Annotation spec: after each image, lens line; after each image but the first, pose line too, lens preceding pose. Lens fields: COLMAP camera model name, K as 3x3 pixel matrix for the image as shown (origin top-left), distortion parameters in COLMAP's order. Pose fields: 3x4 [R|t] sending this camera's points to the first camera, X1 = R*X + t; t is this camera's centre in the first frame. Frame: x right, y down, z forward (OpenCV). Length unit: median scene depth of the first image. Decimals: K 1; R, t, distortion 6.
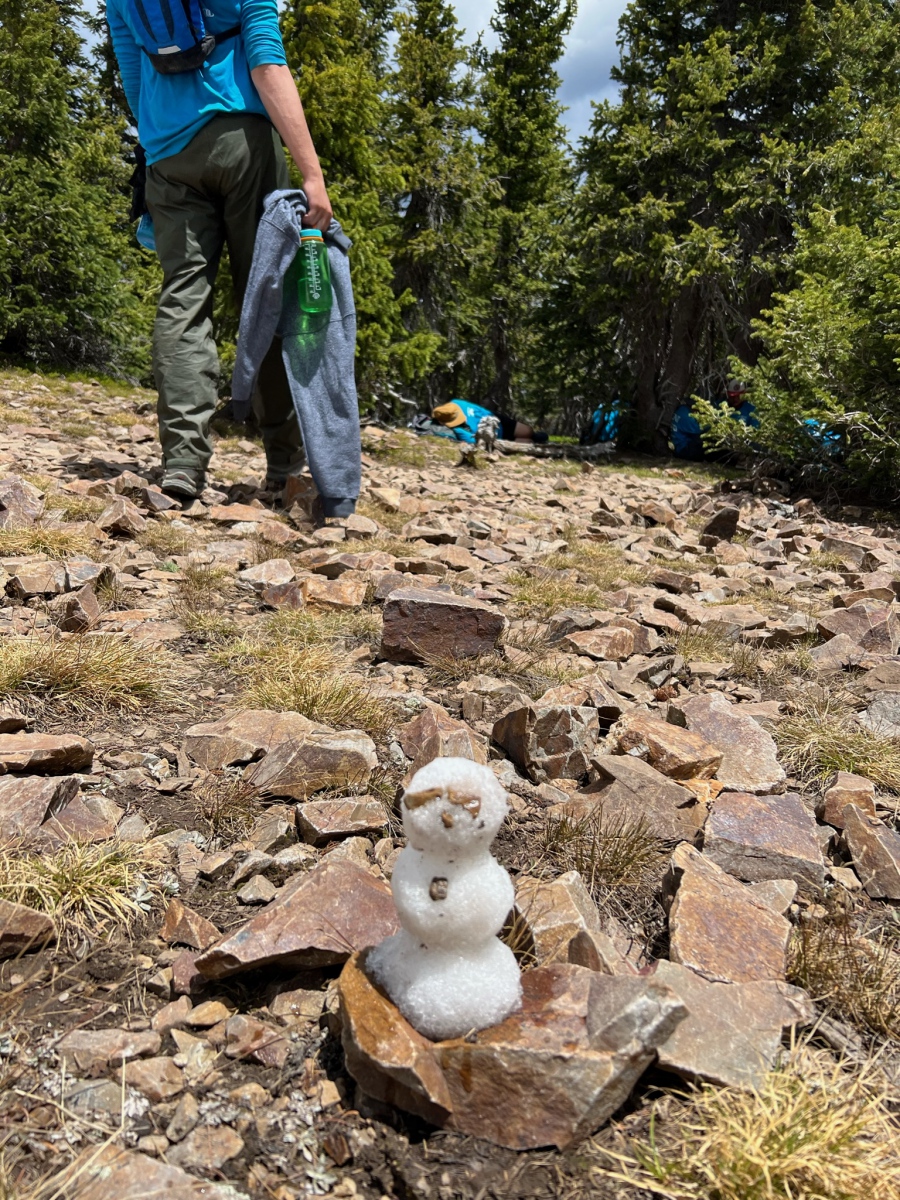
lens RADIAL K [[917.9, 0, 449.2], [0, 917.9, 620.8], [0, 0, 1]] dist [0.048827, -0.060606]
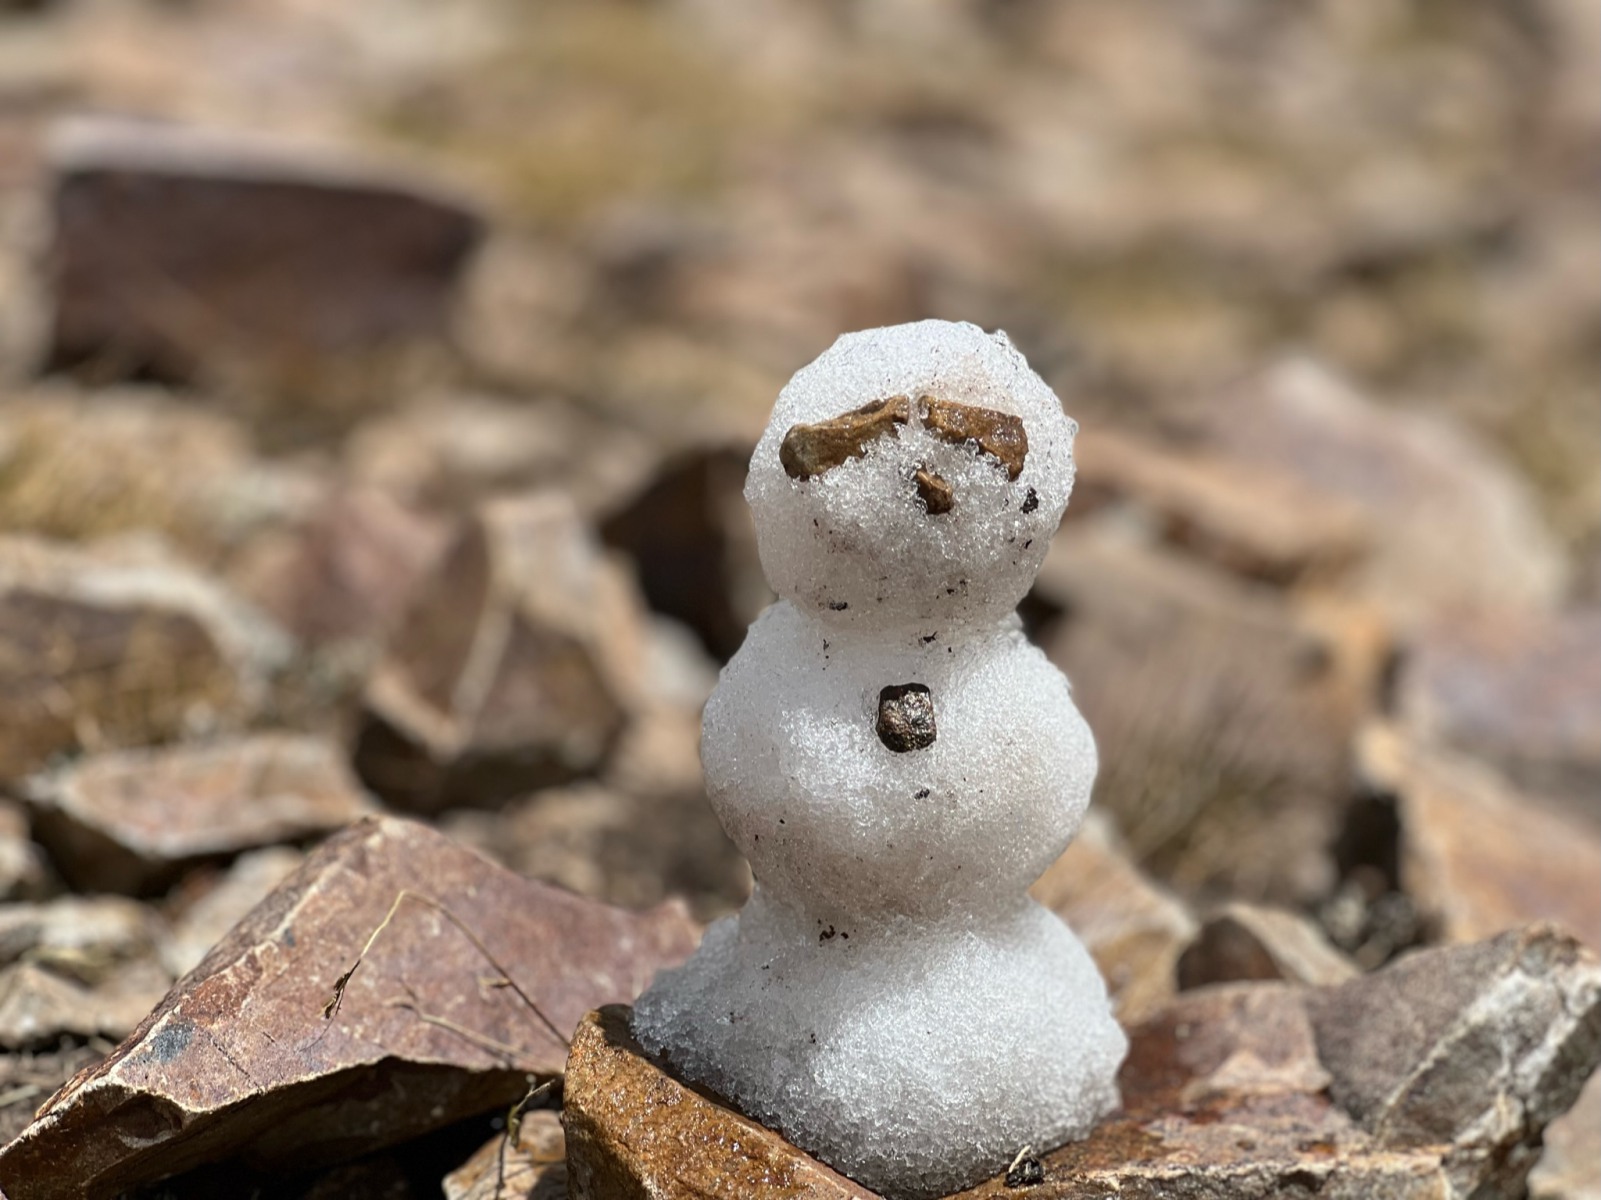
lens RADIAL K [[3688.3, 0, 800.3], [0, 3688.3, 599.1], [0, 0, 1]] dist [0.142688, 0.000000]
pose [[0.962882, -0.086182, 0.255795, -0.189843], [0.077128, 0.995994, 0.045239, 0.095243], [-0.258669, -0.023831, 0.965672, -0.121110]]
